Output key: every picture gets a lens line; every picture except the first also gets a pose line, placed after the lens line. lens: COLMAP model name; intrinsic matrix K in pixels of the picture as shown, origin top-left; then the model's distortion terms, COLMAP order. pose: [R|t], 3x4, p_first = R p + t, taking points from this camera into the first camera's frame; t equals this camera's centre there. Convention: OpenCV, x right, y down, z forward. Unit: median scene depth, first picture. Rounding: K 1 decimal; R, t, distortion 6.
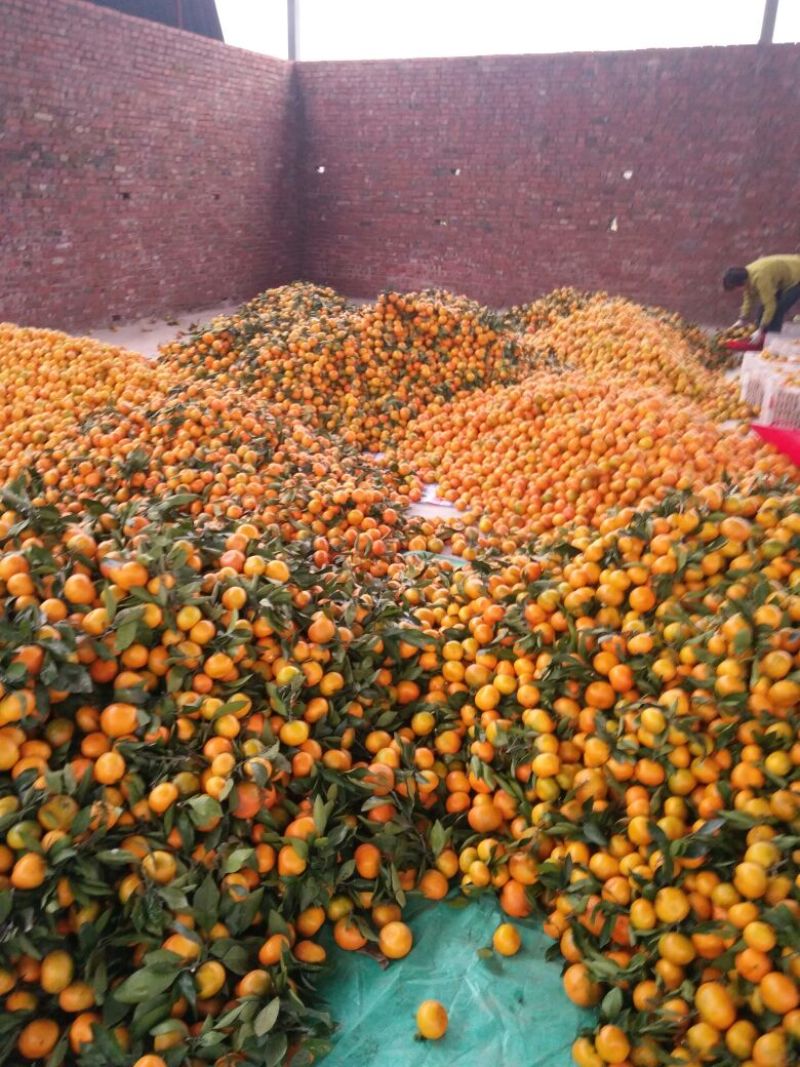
lens RADIAL K [[818.6, 0, 388.0], [0, 818.6, 548.7], [0, 0, 1]] dist [0.072489, -0.128048]
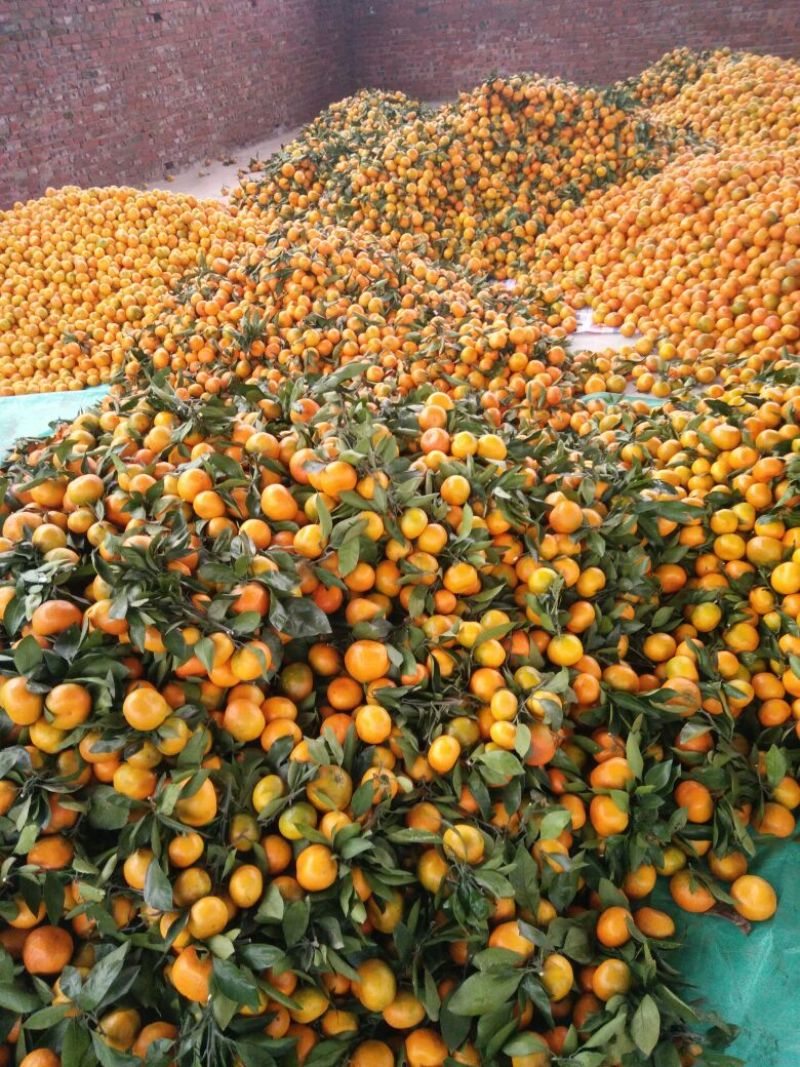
lens RADIAL K [[818.6, 0, 388.0], [0, 818.6, 548.7], [0, 0, 1]] dist [0.072489, -0.128048]
pose [[0.989848, -0.102675, -0.098279, -0.092911], [0.119735, 0.974965, 0.187370, -0.021916], [0.076581, -0.197235, 0.977361, 0.100351]]
